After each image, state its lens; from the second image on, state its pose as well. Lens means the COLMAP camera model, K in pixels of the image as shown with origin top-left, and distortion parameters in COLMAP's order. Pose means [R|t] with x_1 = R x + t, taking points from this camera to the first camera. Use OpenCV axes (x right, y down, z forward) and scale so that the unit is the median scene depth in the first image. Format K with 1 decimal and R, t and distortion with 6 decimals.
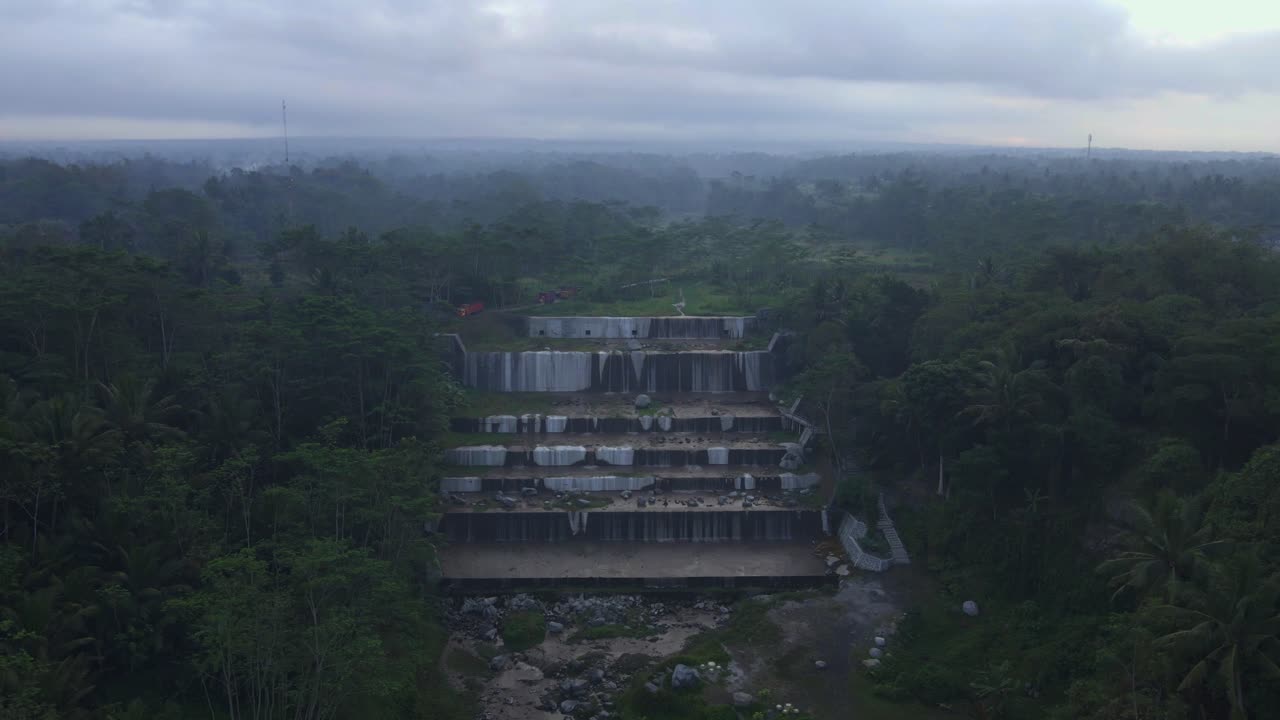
lens RADIAL K [[936.6, 0, 640.0], [0, 936.6, 360.0], [0, 0, 1]] dist [-0.007874, 0.036814]
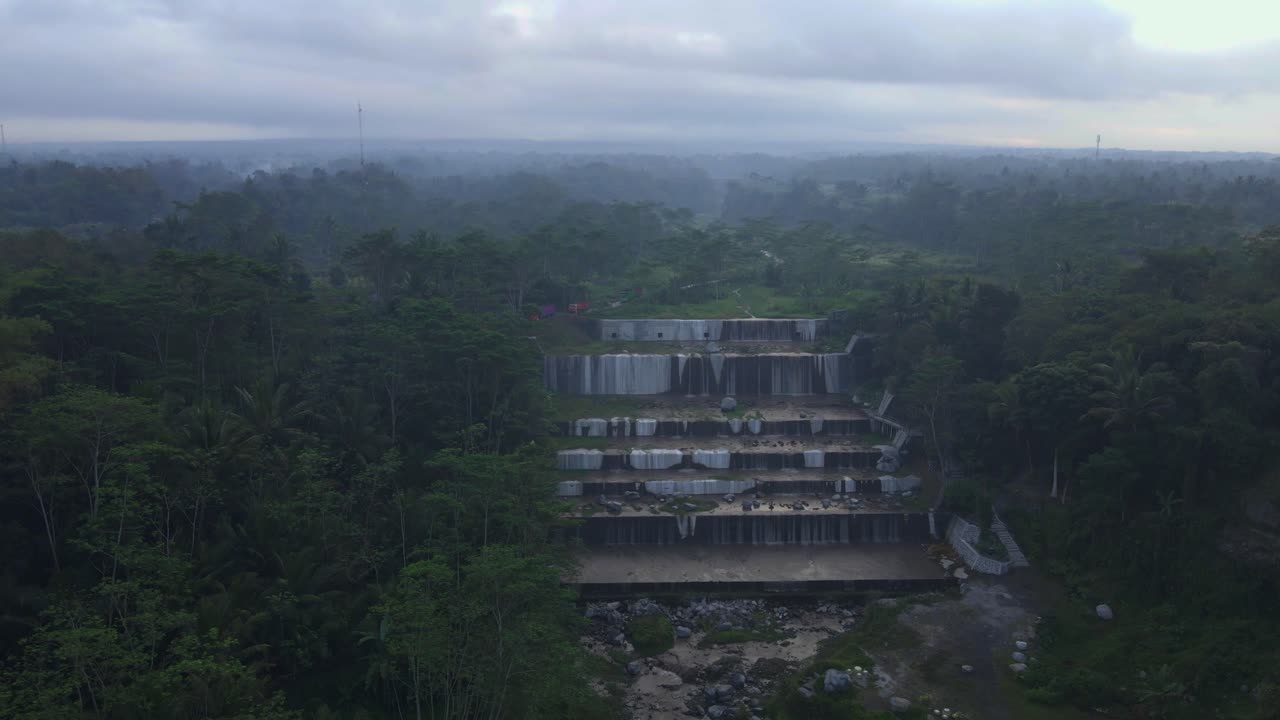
lens RADIAL K [[936.6, 0, 640.0], [0, 936.6, 360.0], [0, 0, 1]] dist [-0.007874, 0.036814]
pose [[0.999993, -0.002498, 0.002954, -0.115371], [0.002502, 0.999996, -0.001102, -0.002470], [-0.002952, 0.001110, 0.999995, 0.002659]]
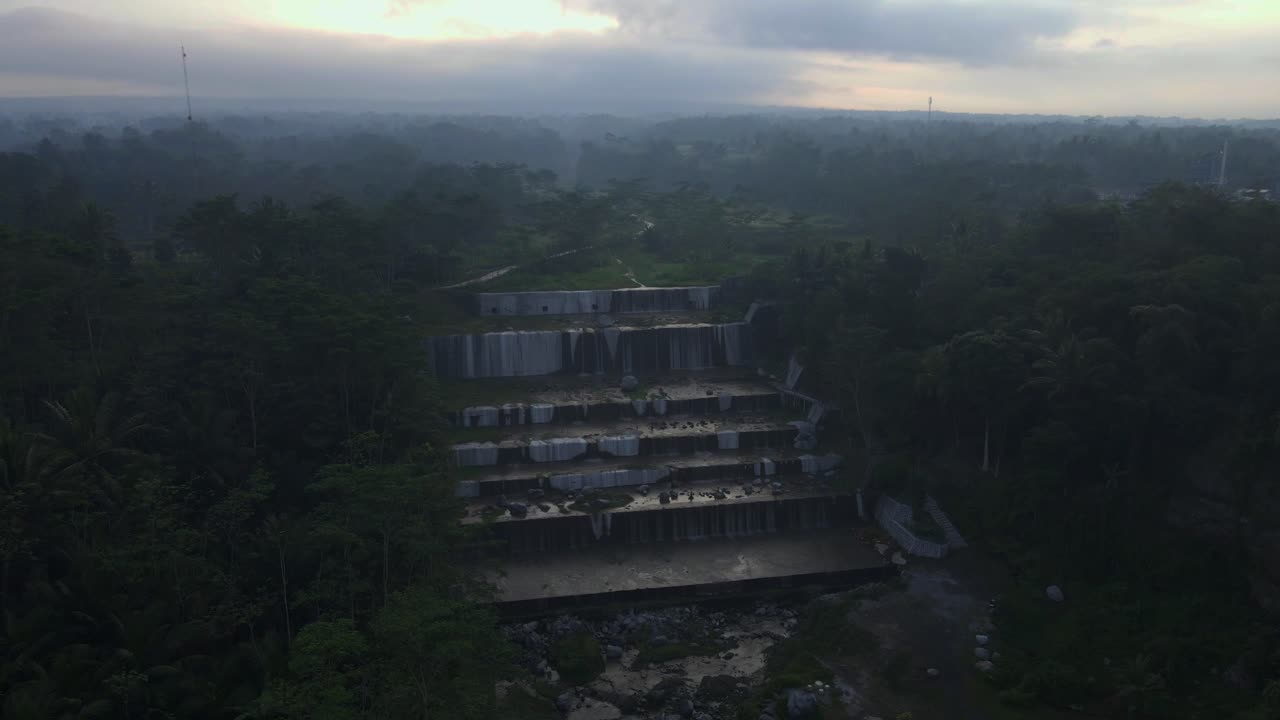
lens RADIAL K [[936.6, 0, 640.0], [0, 936.6, 360.0], [0, 0, 1]] dist [-0.007874, 0.036814]
pose [[0.986114, -0.041341, 0.160843, -0.163082], [0.035119, 0.998528, 0.041341, -0.019577], [-0.162315, -0.035118, 0.986114, 0.114772]]
